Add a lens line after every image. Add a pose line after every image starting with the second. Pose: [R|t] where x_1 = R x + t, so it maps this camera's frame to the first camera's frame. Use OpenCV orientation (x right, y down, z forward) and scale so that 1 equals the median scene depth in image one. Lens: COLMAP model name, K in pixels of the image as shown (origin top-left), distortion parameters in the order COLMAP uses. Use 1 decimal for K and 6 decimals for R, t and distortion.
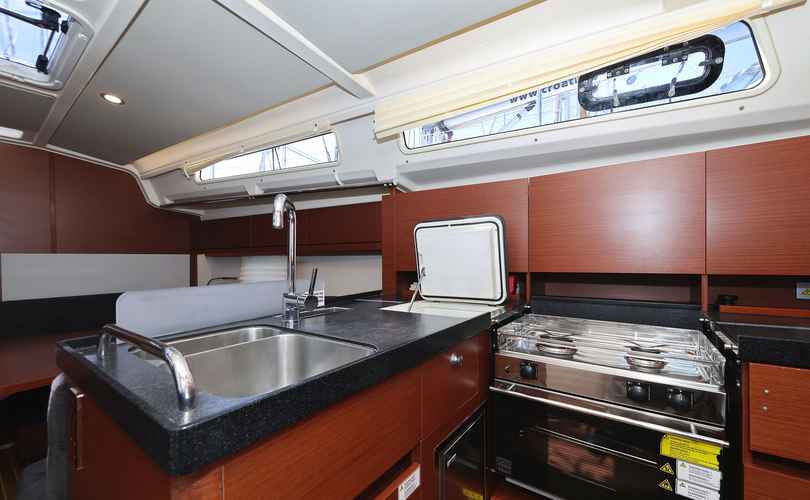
lens RADIAL K [[315.9, 0, 412.7], [0, 315.9, 257.3], [0, 0, 1]] dist [0.001523, 0.000044]
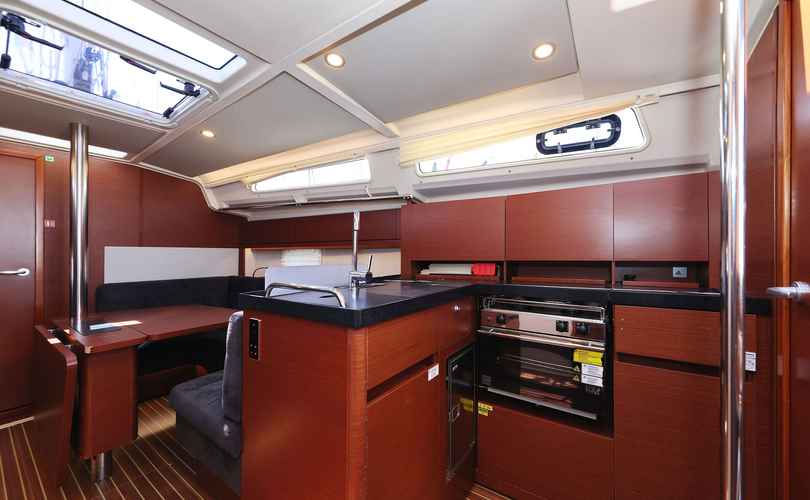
lens RADIAL K [[287.9, 0, 426.3], [0, 287.9, 247.2], [0, 0, 1]] dist [0.000372, -0.000103]
pose [[0.998758, 0.006677, 0.049380, -0.076697], [-0.005444, 0.999671, -0.025067, 0.023488], [-0.049531, 0.024767, 0.998465, -0.377781]]
